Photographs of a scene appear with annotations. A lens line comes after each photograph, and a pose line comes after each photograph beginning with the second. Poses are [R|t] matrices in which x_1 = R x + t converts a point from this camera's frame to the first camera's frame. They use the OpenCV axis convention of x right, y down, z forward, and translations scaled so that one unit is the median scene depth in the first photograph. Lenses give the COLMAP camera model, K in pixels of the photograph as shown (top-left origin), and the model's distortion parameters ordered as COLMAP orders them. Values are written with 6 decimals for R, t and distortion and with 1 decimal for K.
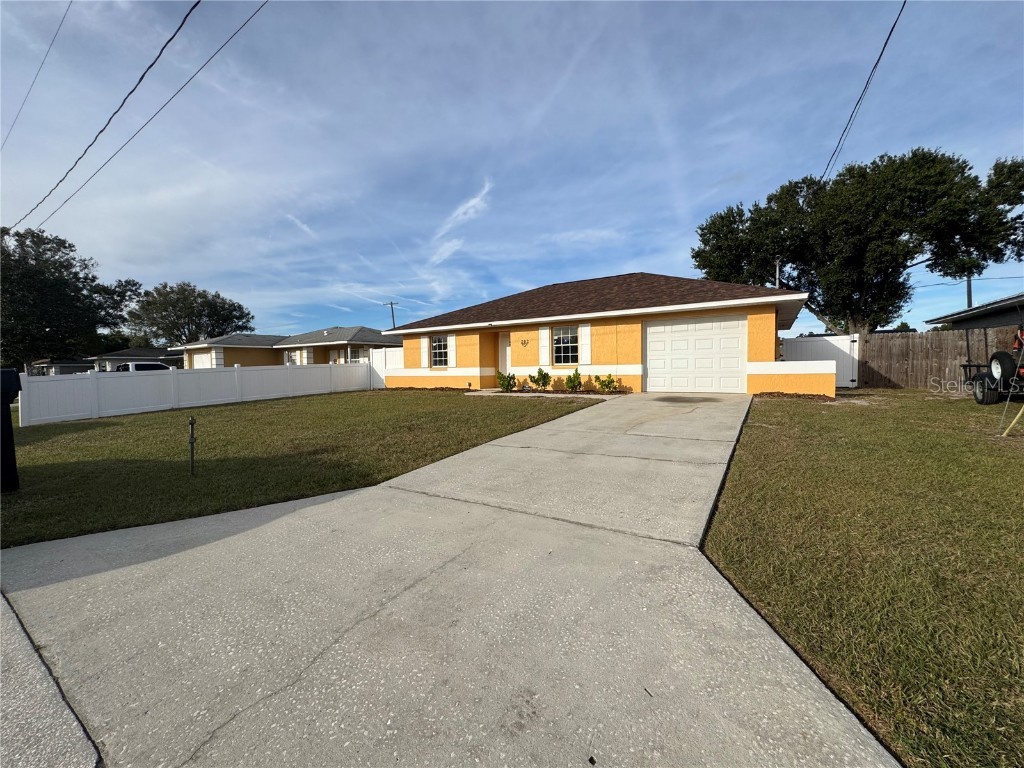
lens RADIAL K [[414.4, 0, 512.3], [0, 414.4, 381.1], [0, 0, 1]] dist [-0.003385, -0.000221]
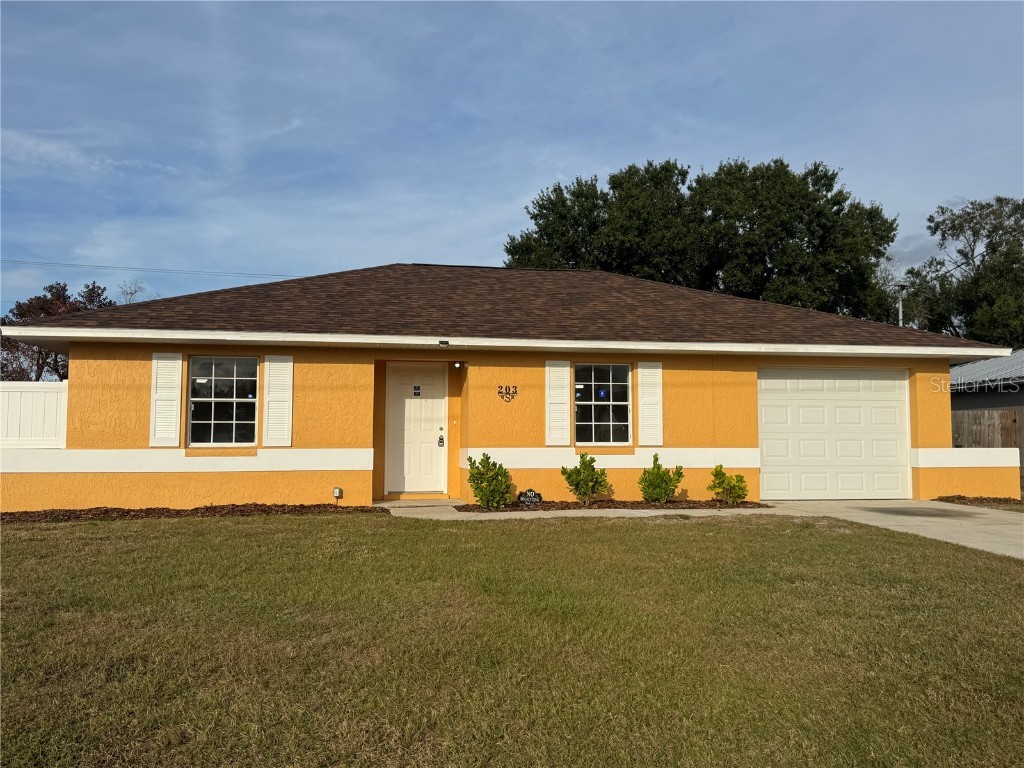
lens RADIAL K [[862.4, 0, 512.4], [0, 862.4, 383.6], [0, 0, 1]] dist [0.038325, -0.002238]
pose [[0.735084, 0.068428, 0.674515, -0.497043], [0.010838, 0.993580, -0.112608, -0.001287], [-0.677890, 0.090087, 0.729623, 0.302131]]
